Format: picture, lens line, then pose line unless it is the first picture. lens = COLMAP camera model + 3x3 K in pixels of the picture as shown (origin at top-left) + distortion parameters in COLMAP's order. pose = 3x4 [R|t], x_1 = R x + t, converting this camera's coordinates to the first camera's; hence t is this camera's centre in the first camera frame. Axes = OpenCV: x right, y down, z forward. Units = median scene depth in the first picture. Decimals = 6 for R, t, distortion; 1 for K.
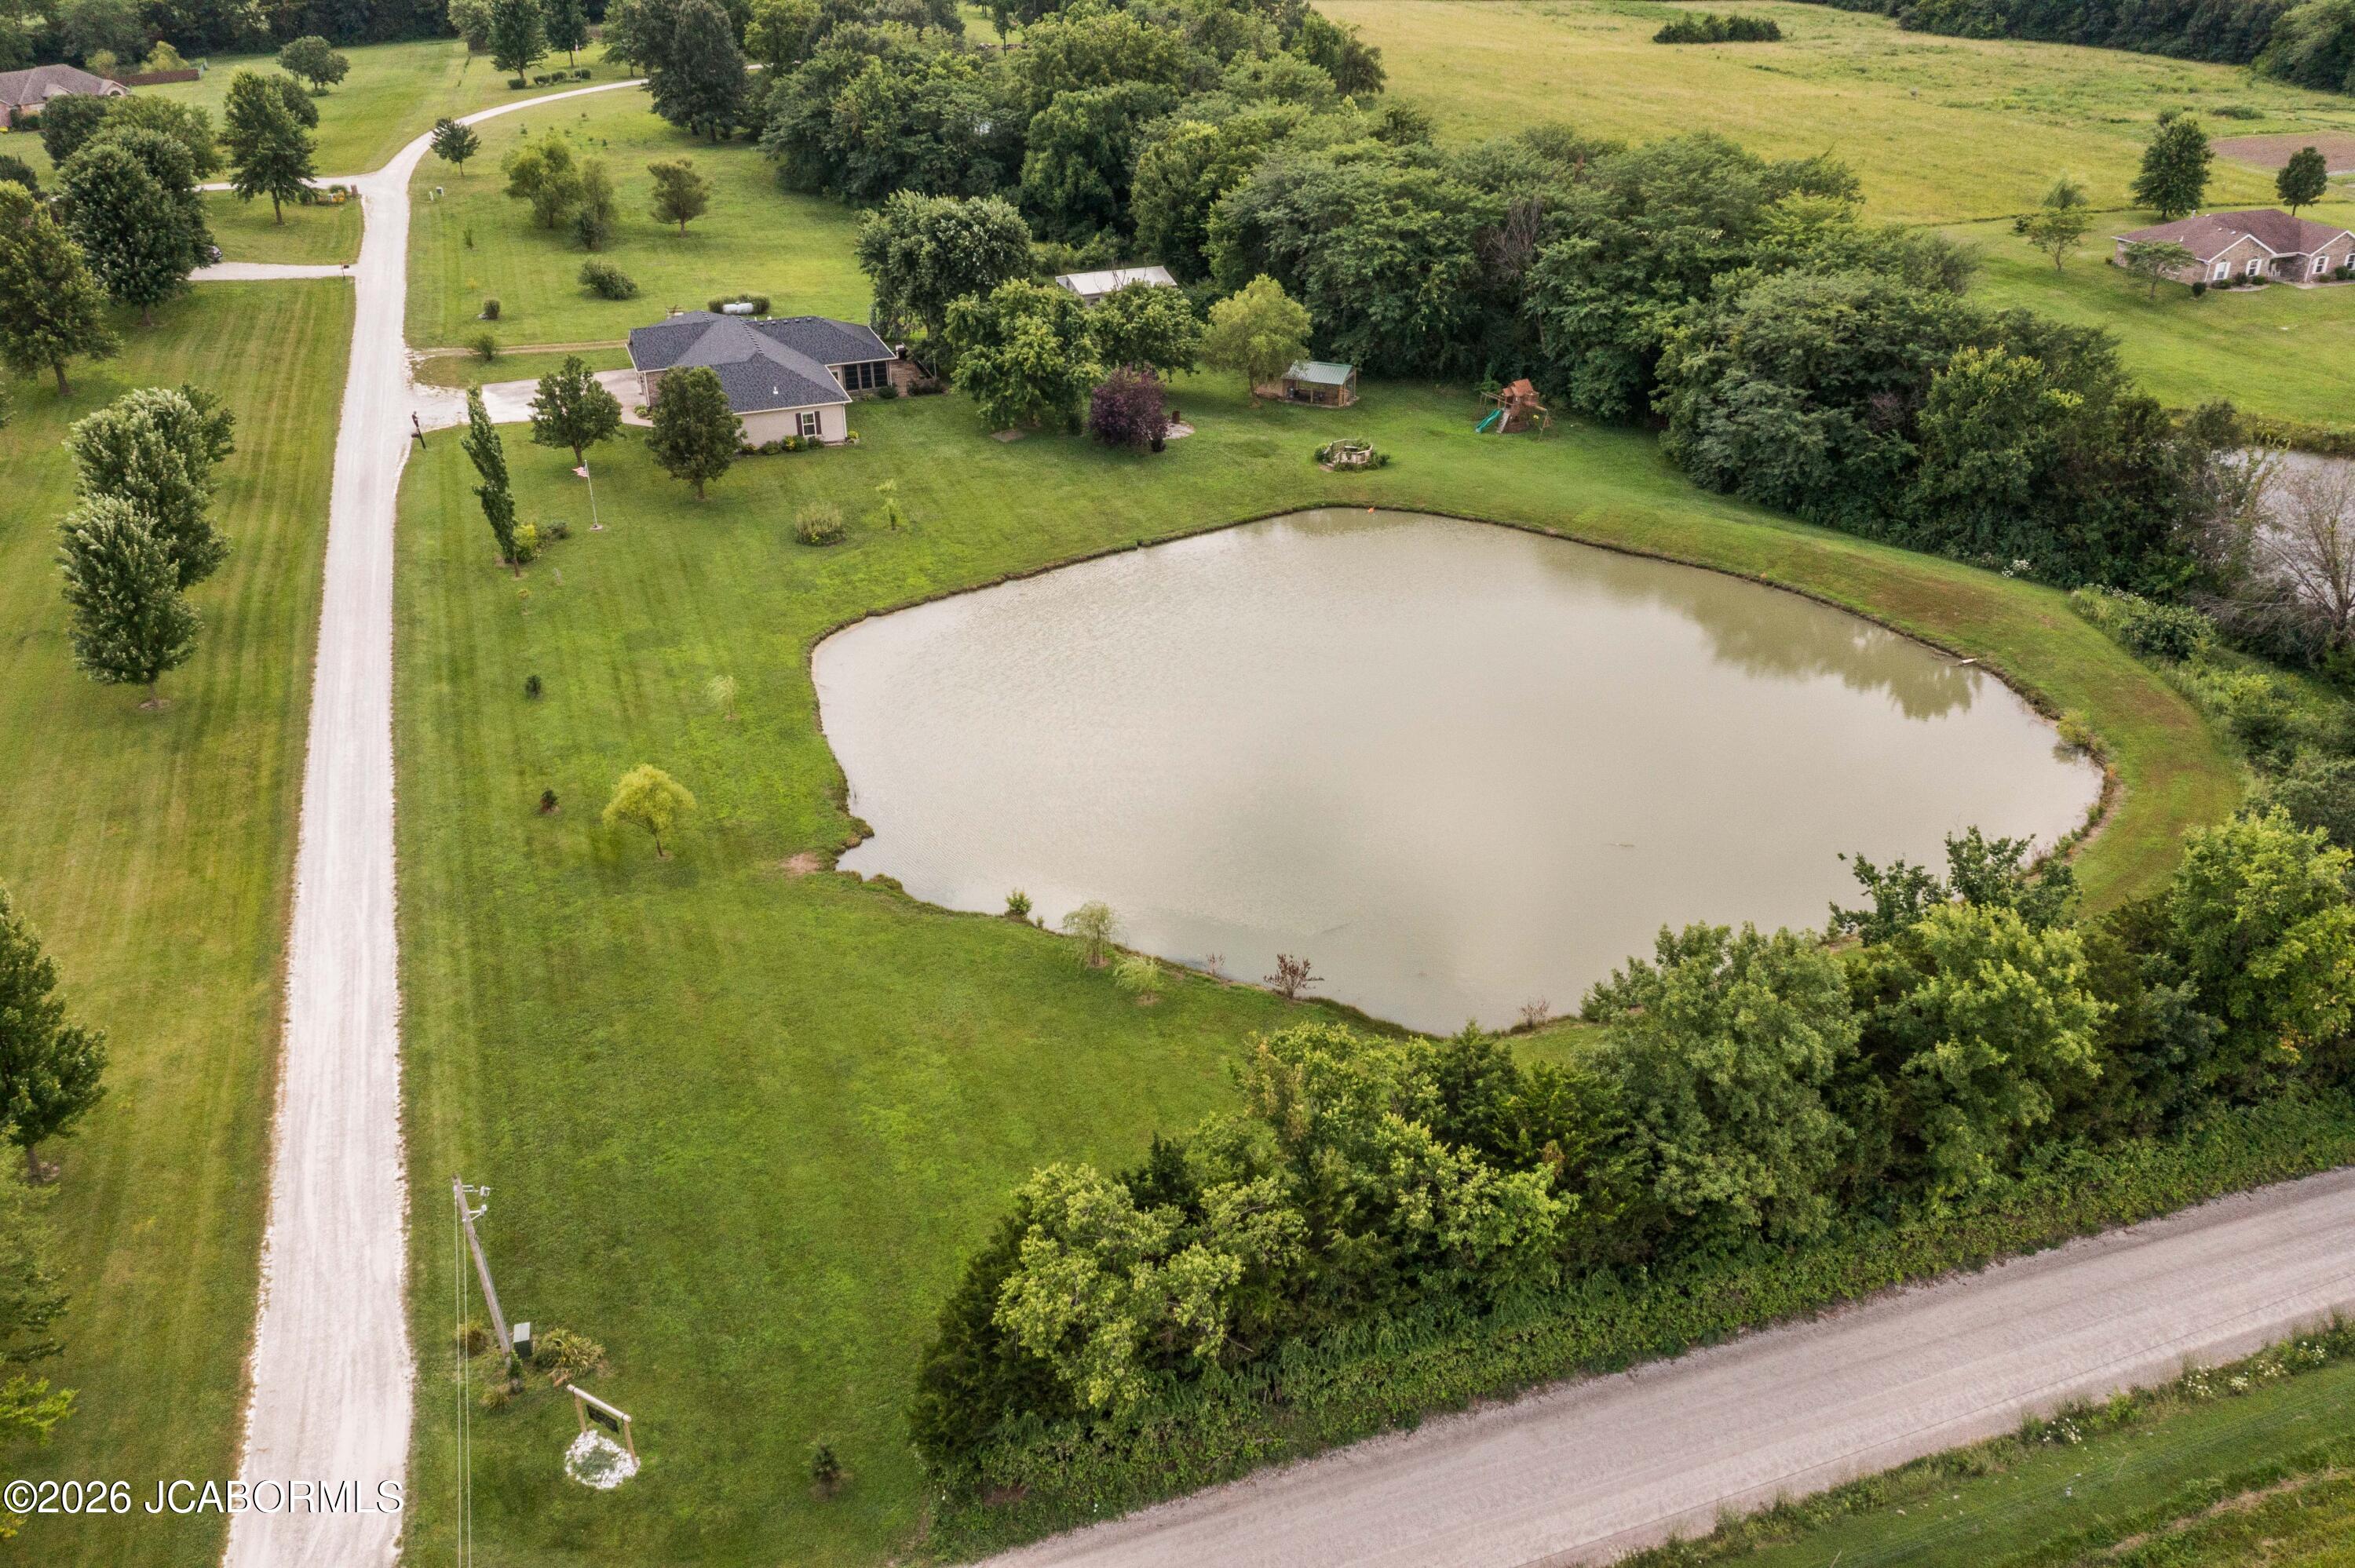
lens RADIAL K [[1857.3, 0, 1182.1], [0, 1857.3, 784.8], [0, 0, 1]] dist [-0.028012, 0.007286]
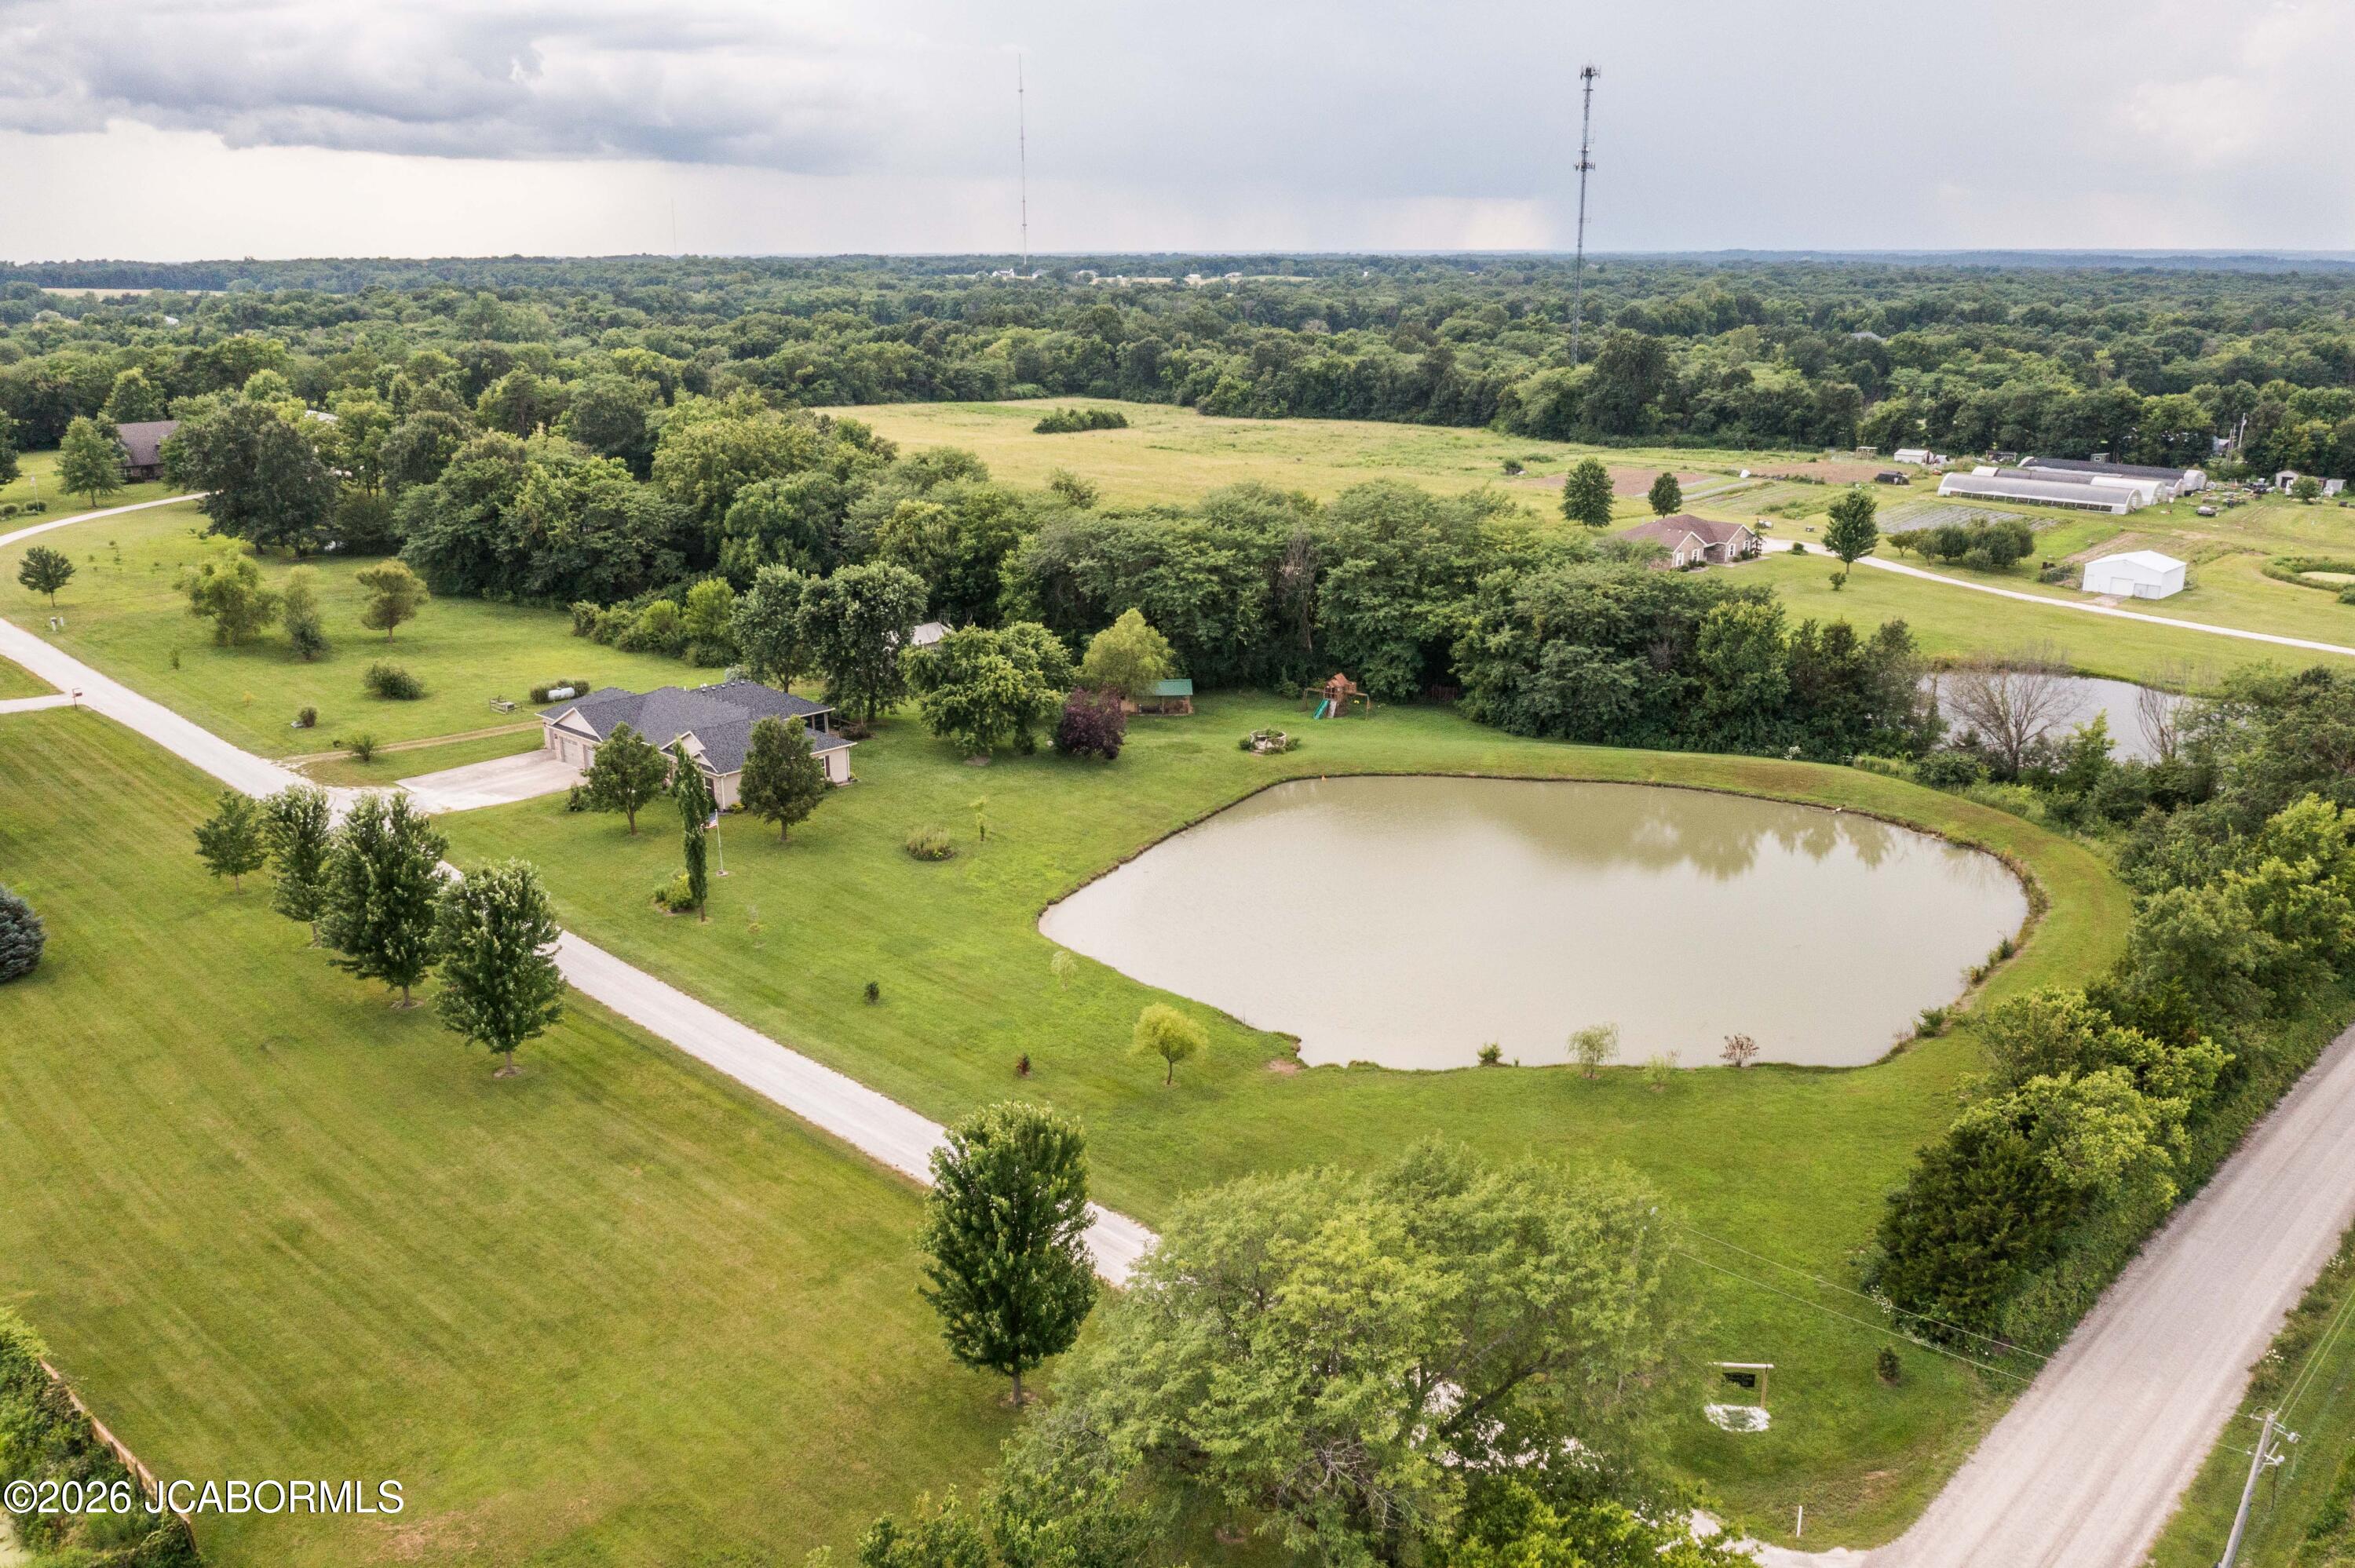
lens RADIAL K [[1857.3, 0, 1163.5], [0, 1857.3, 781.5], [0, 0, 1]] dist [-0.028012, 0.007286]
pose [[0.899862, -0.117567, 0.420031, -0.447513], [0.201232, 0.966280, -0.160652, 0.024769], [-0.386980, 0.229088, 0.893177, -0.036837]]
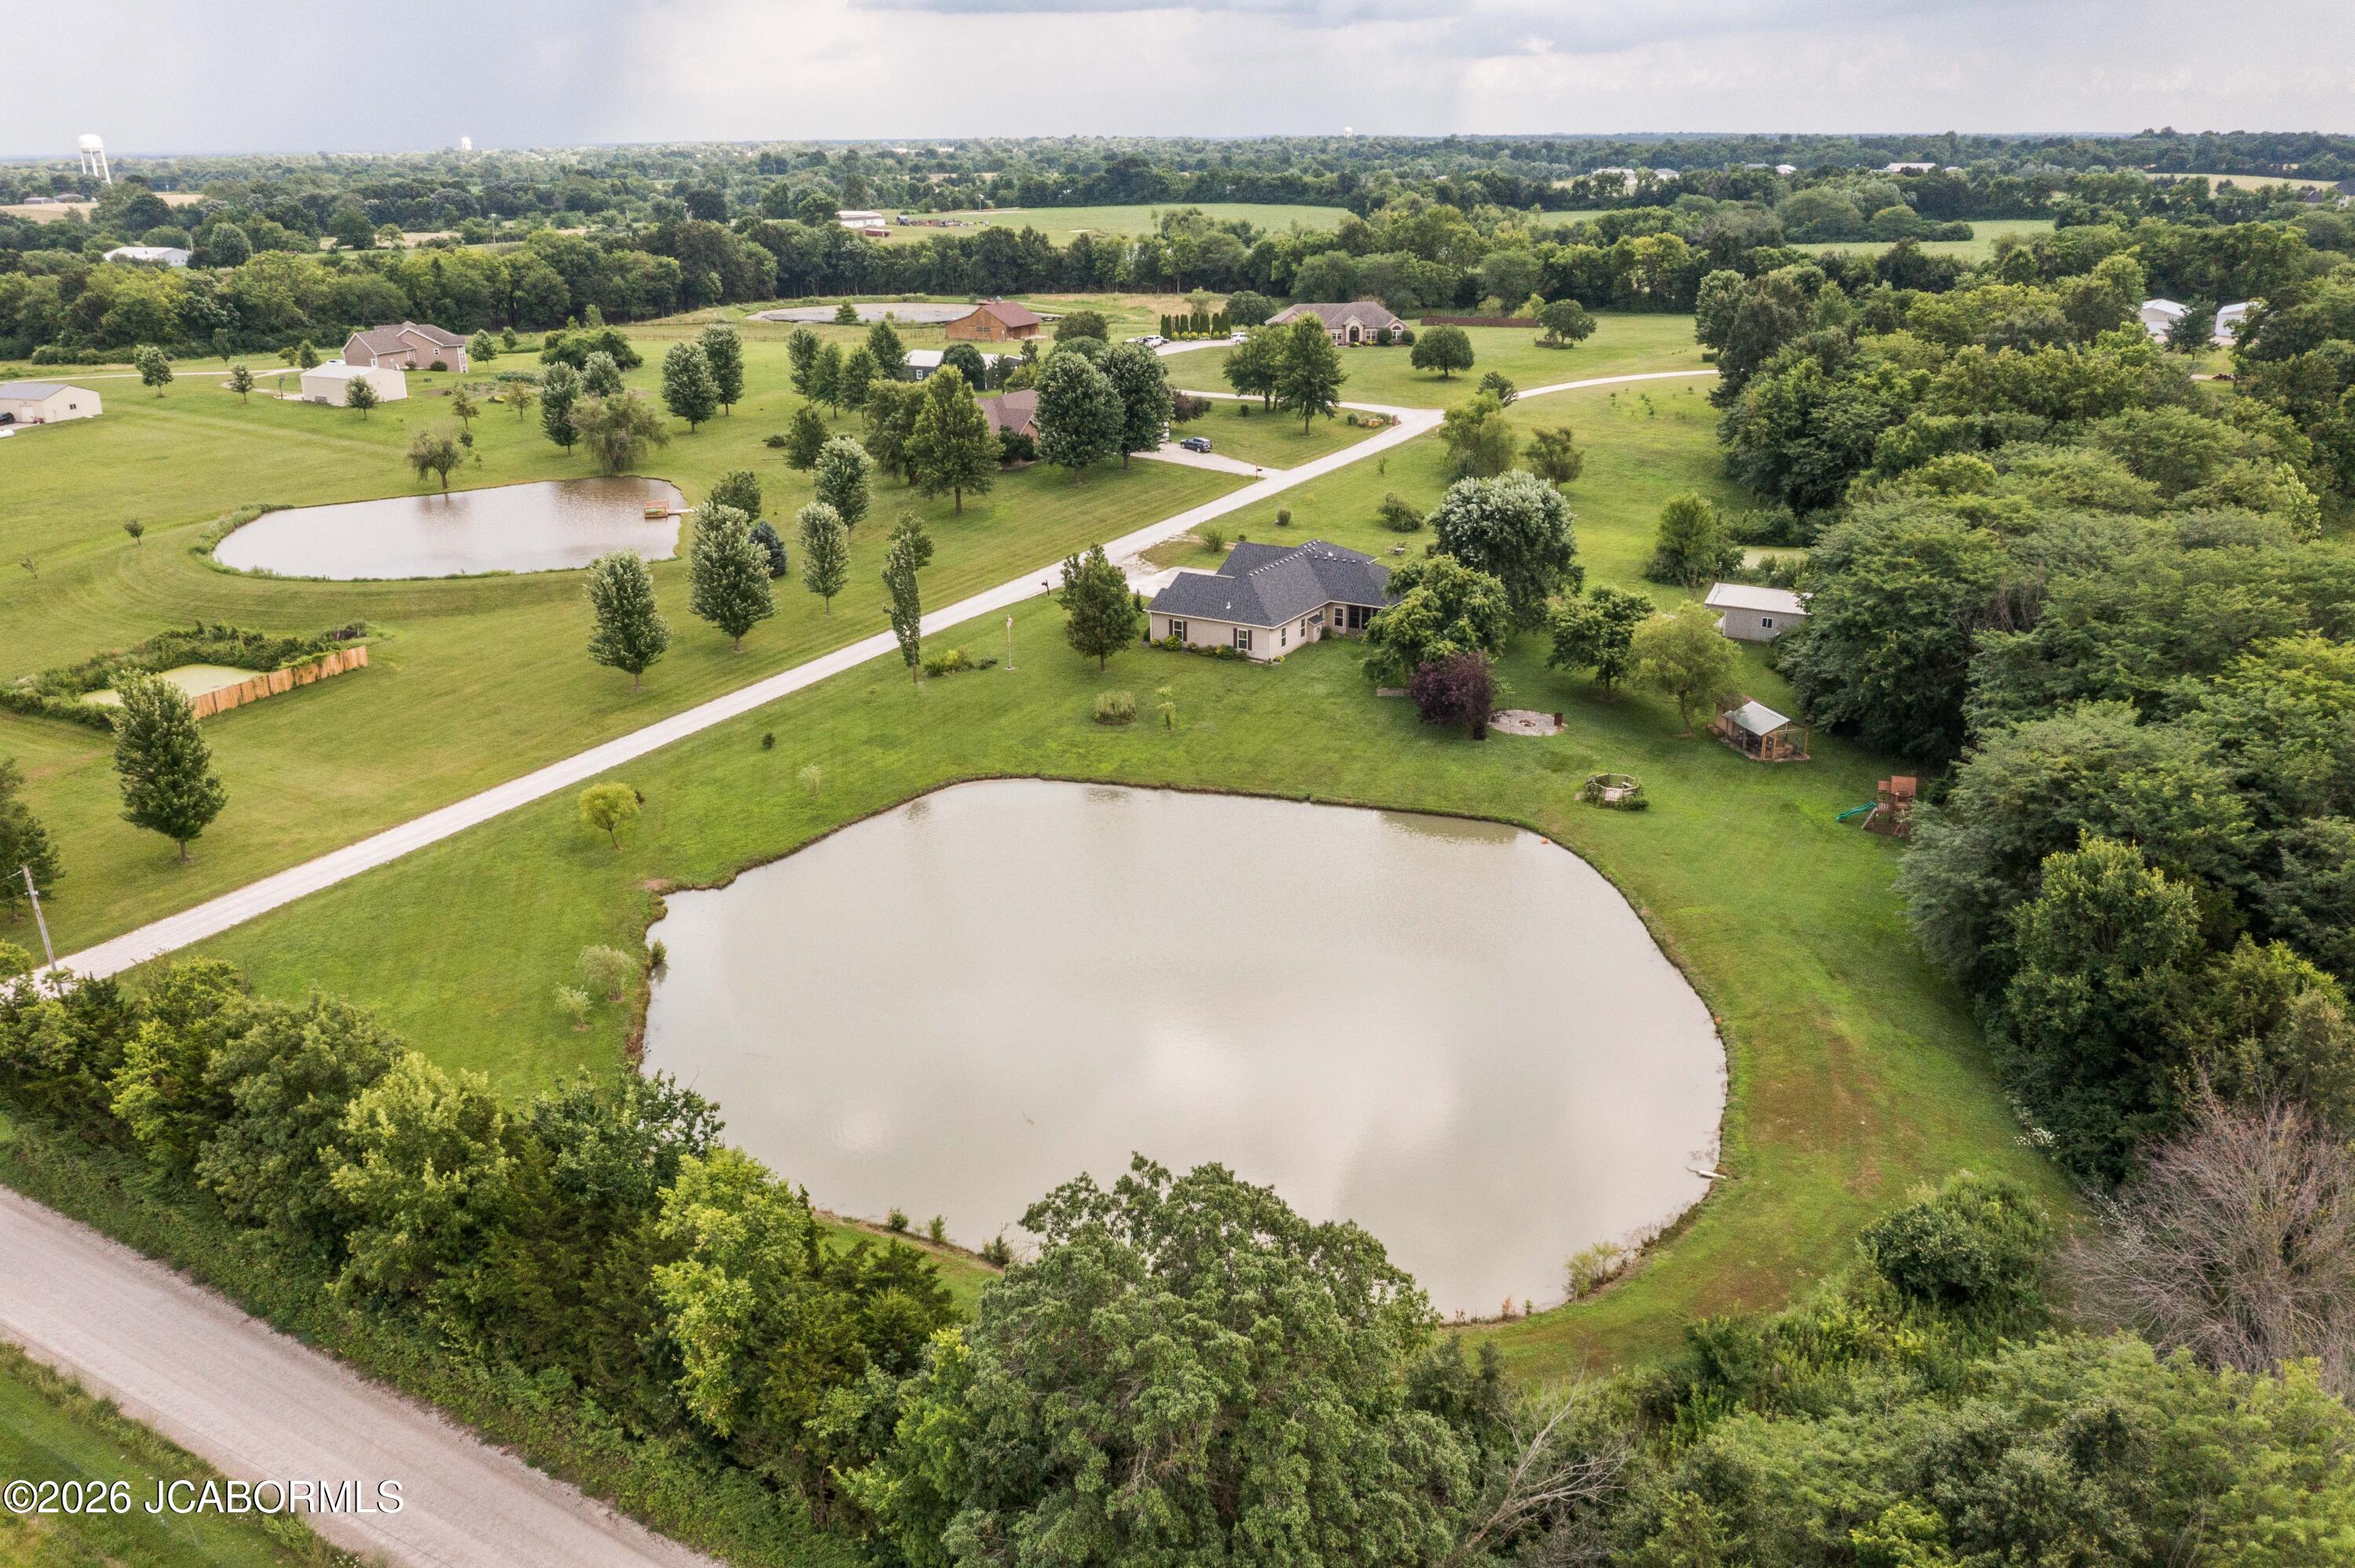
lens RADIAL K [[1857.3, 0, 1174.0], [0, 1857.3, 791.1], [0, 0, 1]] dist [-0.028012, 0.007286]
pose [[0.629652, 0.266236, -0.729833, 0.598628], [-0.360149, 0.932431, 0.029429, -0.117686], [0.688354, 0.244318, 0.682992, 0.194709]]
